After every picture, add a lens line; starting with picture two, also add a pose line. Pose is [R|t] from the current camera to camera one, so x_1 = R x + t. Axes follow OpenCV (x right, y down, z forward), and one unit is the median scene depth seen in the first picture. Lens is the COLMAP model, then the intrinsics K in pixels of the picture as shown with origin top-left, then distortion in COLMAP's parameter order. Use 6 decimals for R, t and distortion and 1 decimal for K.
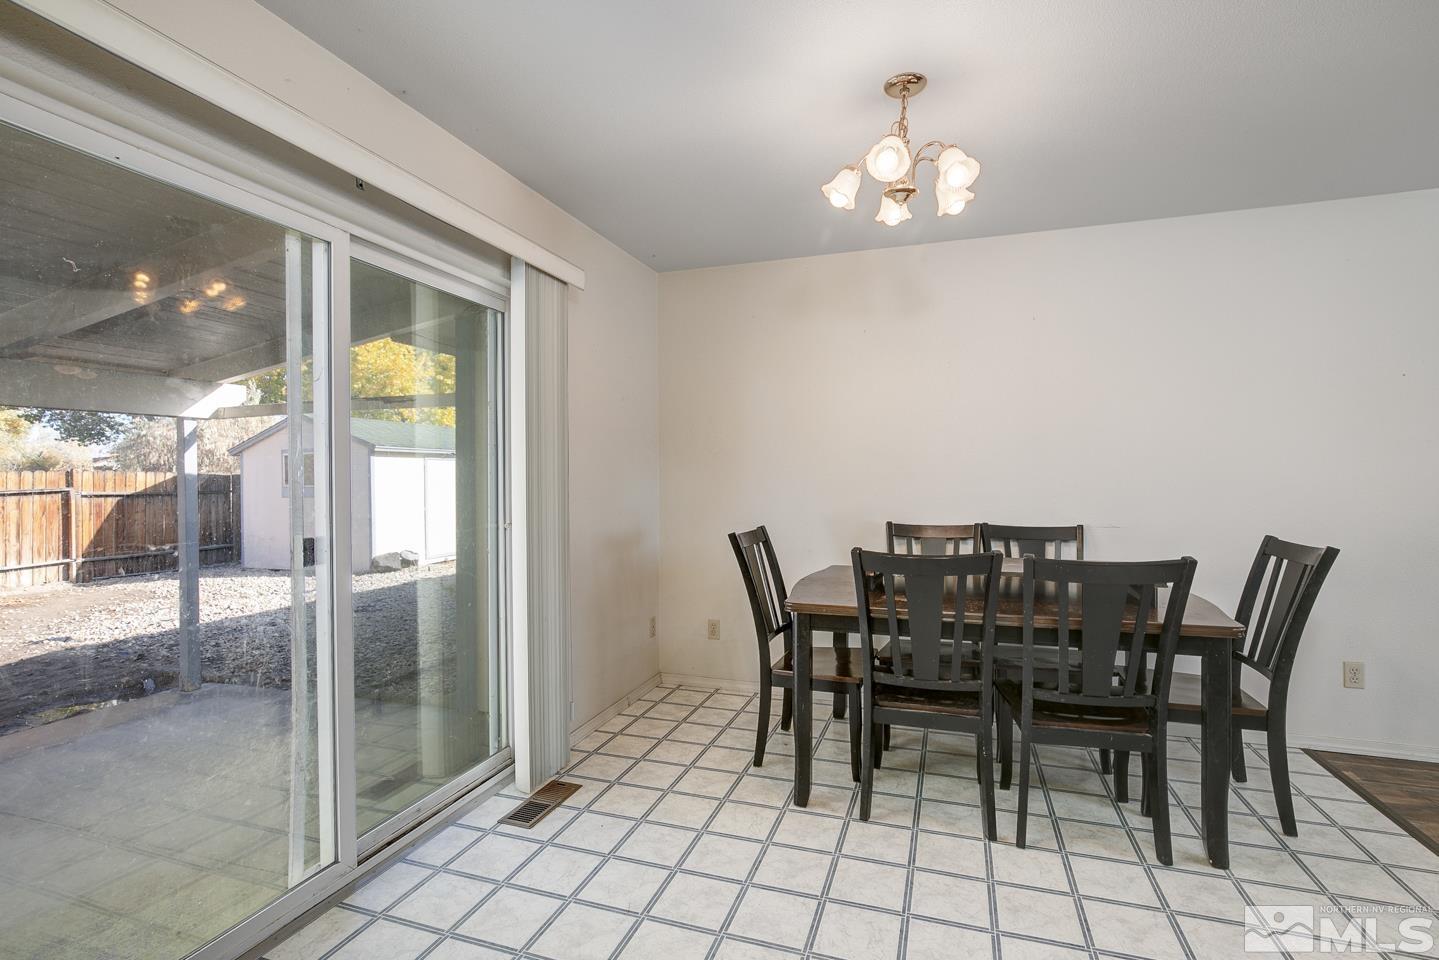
lens RADIAL K [[652.7, 0, 743.0], [0, 652.7, 485.6], [0, 0, 1]] dist [0.000468, 0.000035]
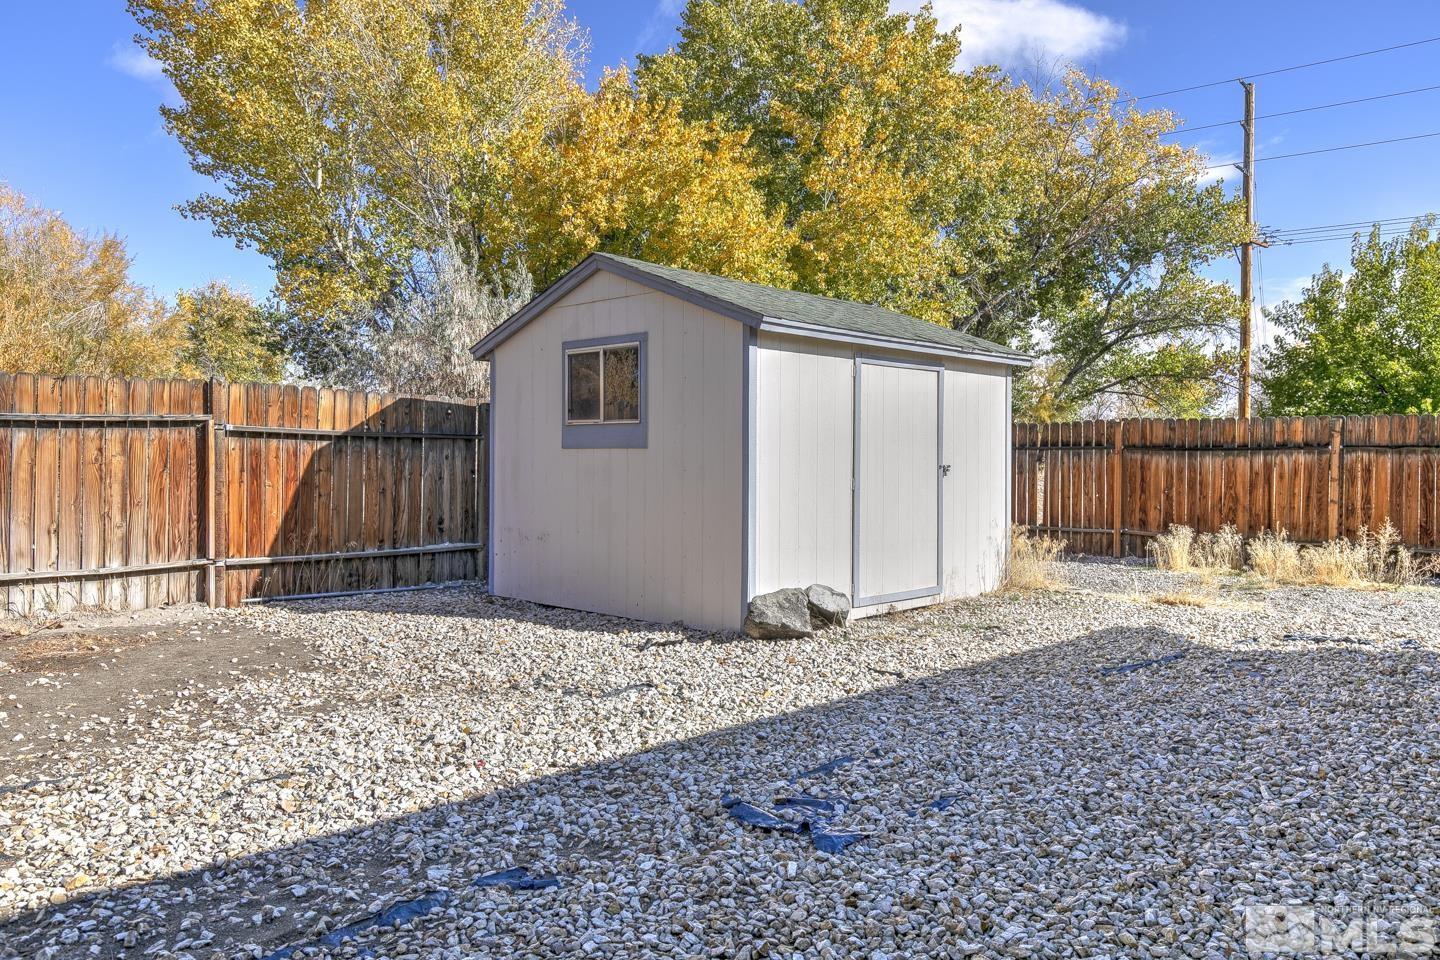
lens RADIAL K [[1086.4, 0, 720.0], [0, 1086.4, 480.0], [0, 0, 1]] dist [0.002139, 0.000496]
pose [[0.892623, 0.028706, -0.449888, -0.296982], [-0.023546, 0.999577, 0.017063, 0.027579], [0.450188, -0.004637, 0.892922, 0.415169]]
